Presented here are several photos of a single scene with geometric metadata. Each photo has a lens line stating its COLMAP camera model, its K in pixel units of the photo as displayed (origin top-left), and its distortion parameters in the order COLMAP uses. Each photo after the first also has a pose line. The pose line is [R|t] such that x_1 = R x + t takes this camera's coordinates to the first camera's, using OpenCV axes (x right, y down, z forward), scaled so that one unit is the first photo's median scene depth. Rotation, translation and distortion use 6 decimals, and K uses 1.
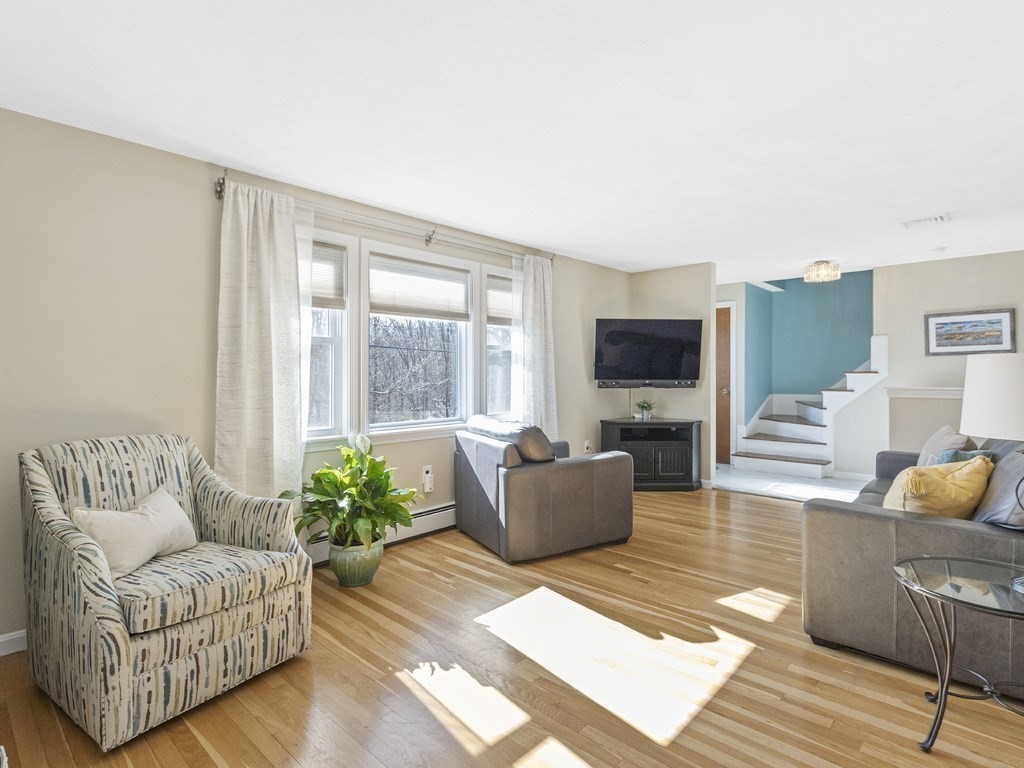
lens RADIAL K [[525.3, 0, 515.5], [0, 525.3, 368.8], [0, 0, 1]] dist [-0.008139, 0.002773]
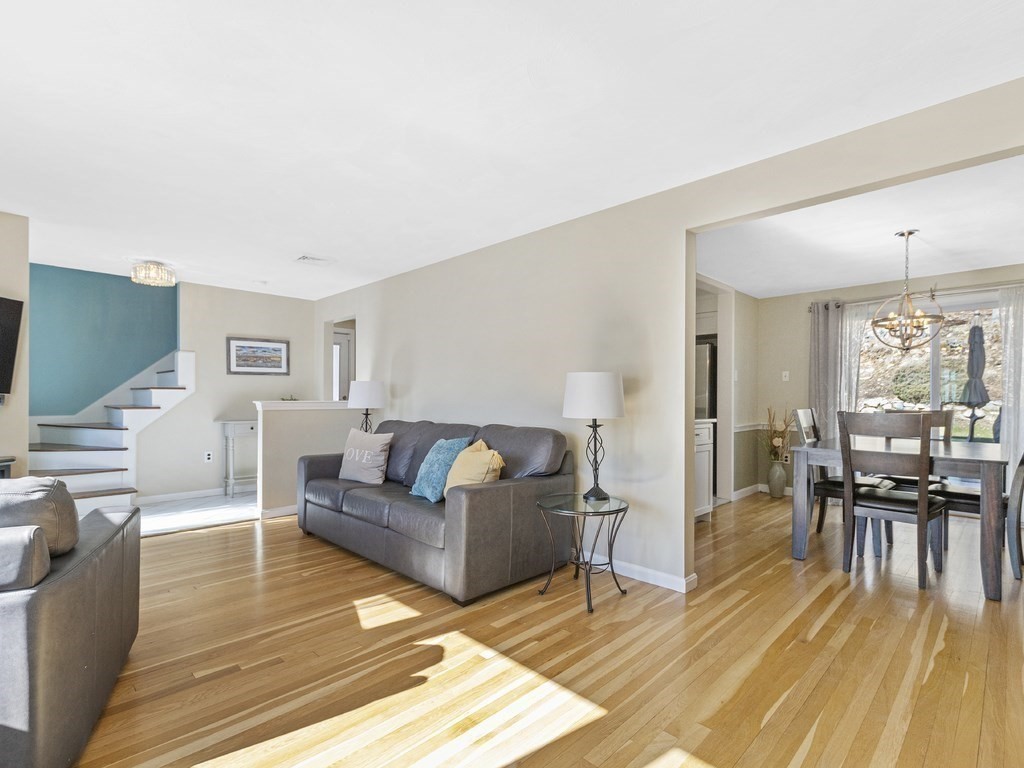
lens RADIAL K [[497.9, 0, 512.9], [0, 497.9, 400.9], [0, 0, 1]] dist [0.007017, -0.000897]
pose [[0.045261, -0.002131, 0.998973, -0.343904], [-0.013477, 0.999905, 0.002743, 0.029793], [-0.998884, -0.013587, 0.045228, 0.515217]]
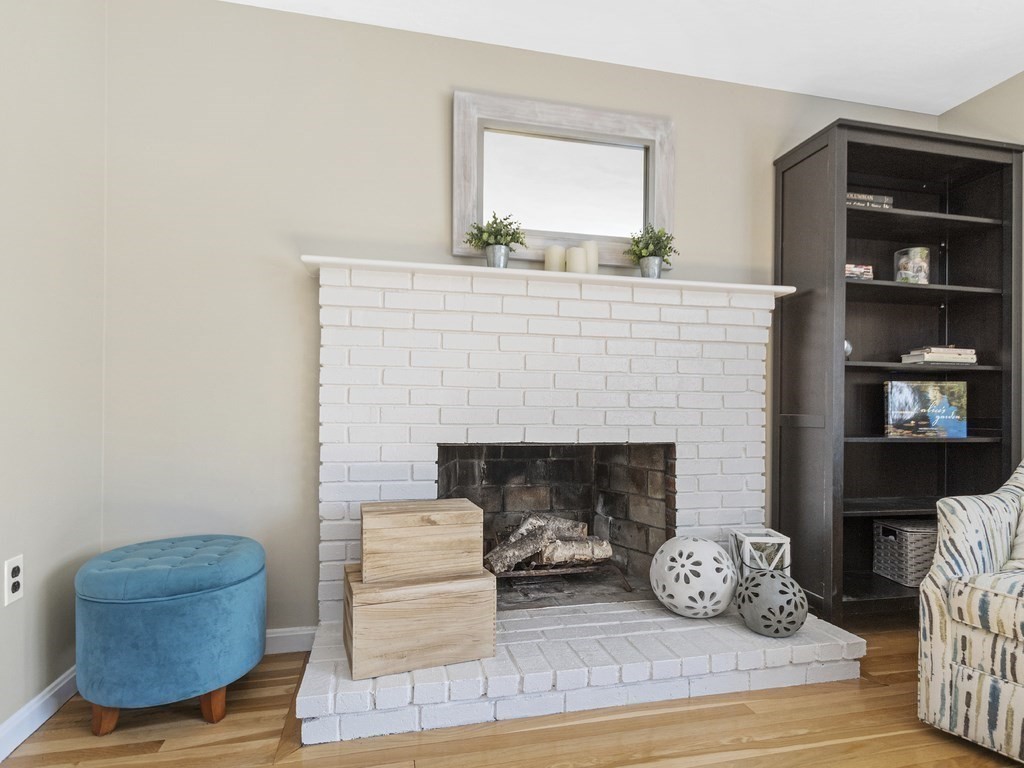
lens RADIAL K [[546.0, 0, 506.8], [0, 546.0, 392.5], [0, 0, 1]] dist [0.004030, -0.000708]
pose [[-0.565023, -0.047170, -0.823725, 0.190811], [-0.014150, 0.998772, -0.047488, 0.093978], [0.824953, -0.015176, -0.564997, 0.408880]]
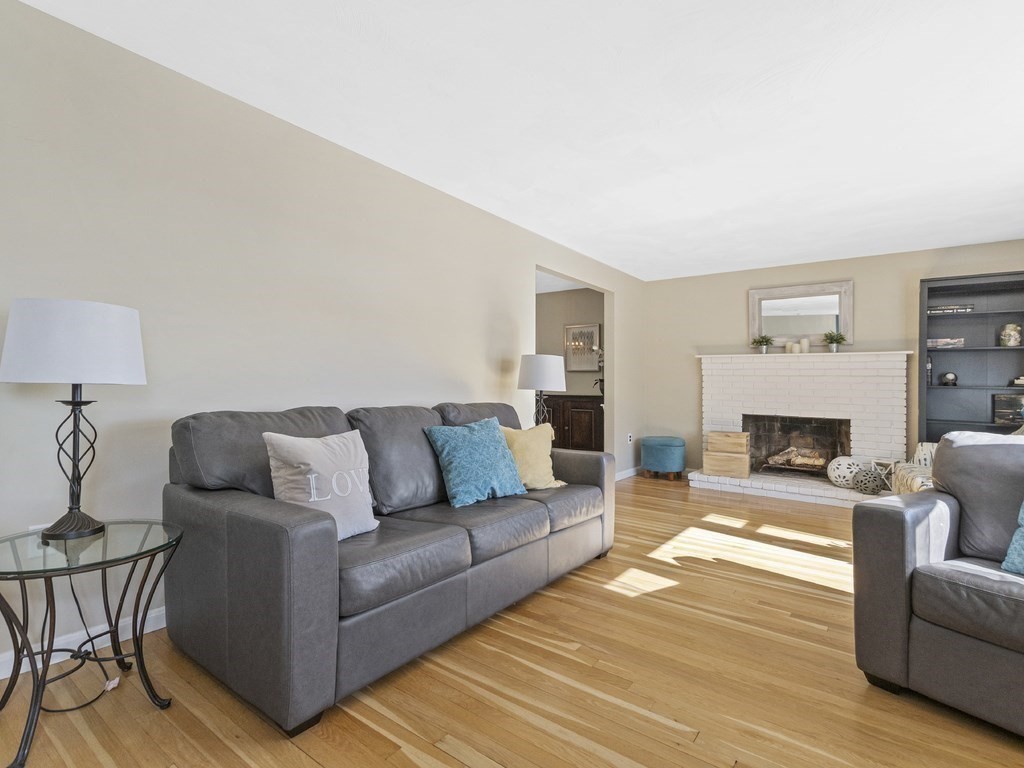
lens RADIAL K [[544.0, 0, 493.9], [0, 544.0, 388.3], [0, 0, 1]] dist [-0.000984, -0.003165]
pose [[-0.994675, -0.025349, -0.099891, 0.619903], [-0.026838, 0.999547, 0.013588, 0.046895], [0.099501, 0.016196, -0.994906, 1.455353]]
